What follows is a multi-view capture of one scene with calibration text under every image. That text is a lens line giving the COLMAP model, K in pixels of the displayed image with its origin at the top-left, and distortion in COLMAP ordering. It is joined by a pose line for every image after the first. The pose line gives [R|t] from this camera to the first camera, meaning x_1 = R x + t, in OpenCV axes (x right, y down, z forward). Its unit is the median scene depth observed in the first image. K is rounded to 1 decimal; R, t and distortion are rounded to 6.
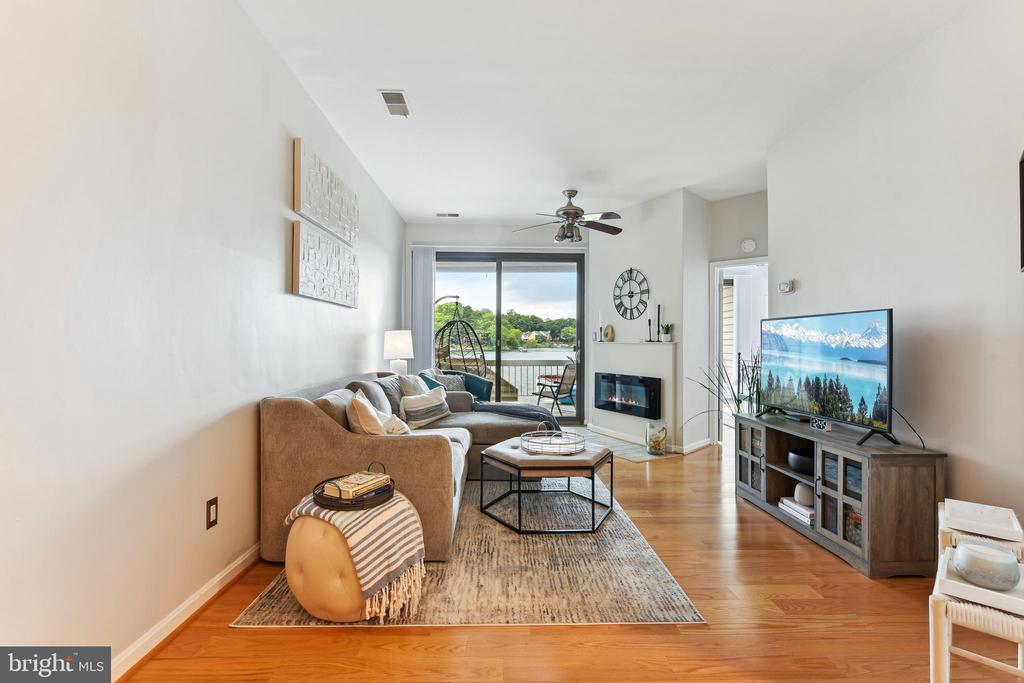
lens RADIAL K [[451.7, 0, 501.5], [0, 451.7, 344.8], [0, 0, 1]] dist [-0.022379, 0.000264]
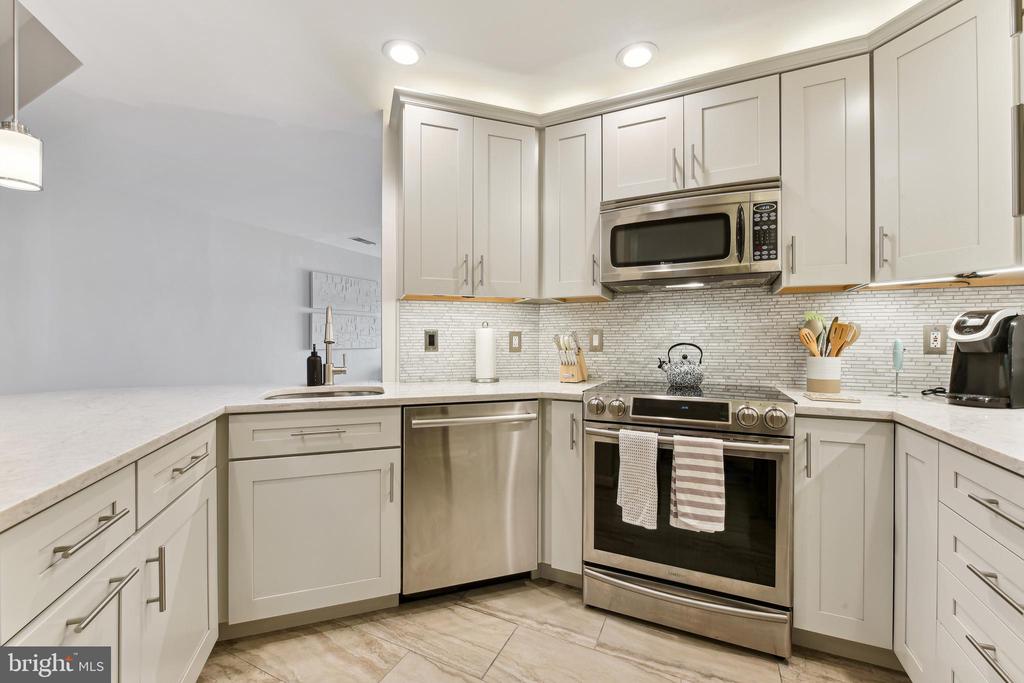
lens RADIAL K [[417.0, 0, 520.2], [0, 417.0, 341.2], [0, 0, 1]] dist [-0.013111, -0.001456]
pose [[0.899876, -0.009912, -0.436033, 0.813539], [0.007757, 0.999947, -0.006722, -0.089566], [0.436077, 0.002667, 0.899906, -0.174432]]
